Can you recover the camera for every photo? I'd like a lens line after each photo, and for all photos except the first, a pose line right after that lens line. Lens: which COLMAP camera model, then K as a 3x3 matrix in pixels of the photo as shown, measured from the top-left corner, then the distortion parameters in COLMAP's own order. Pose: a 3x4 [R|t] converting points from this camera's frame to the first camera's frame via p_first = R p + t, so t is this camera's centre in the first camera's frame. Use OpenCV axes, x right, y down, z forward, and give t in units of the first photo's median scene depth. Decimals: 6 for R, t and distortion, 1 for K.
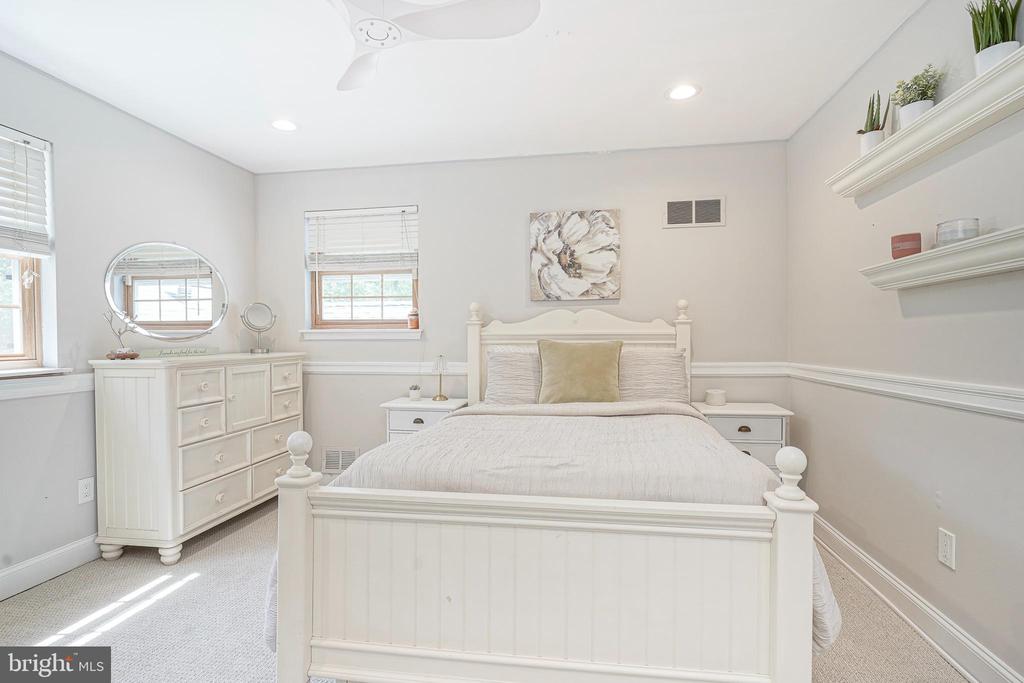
lens RADIAL K [[500.7, 0, 514.4], [0, 500.7, 346.2], [0, 0, 1]] dist [-0.009472, 0.002681]
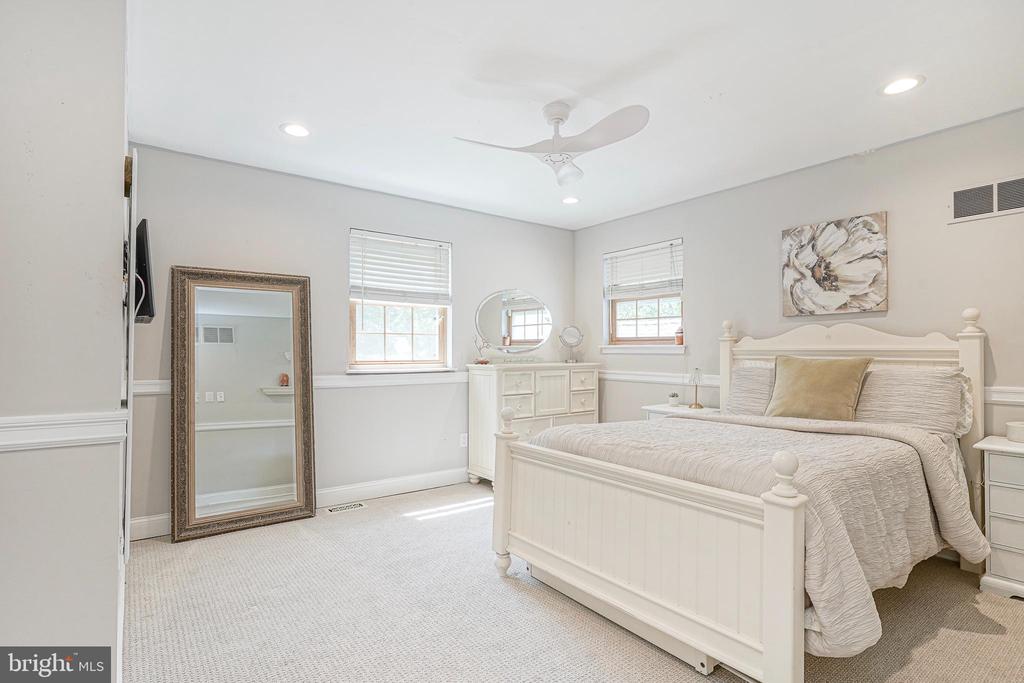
lens RADIAL K [[500.7, 0, 510.9], [0, 500.7, 344.9], [0, 0, 1]] dist [-0.009472, 0.002681]
pose [[0.720744, -0.003057, -0.693195, 0.344365], [-0.016394, 0.999635, -0.021454, -0.003148], [0.693008, 0.026827, 0.720431, -0.106054]]
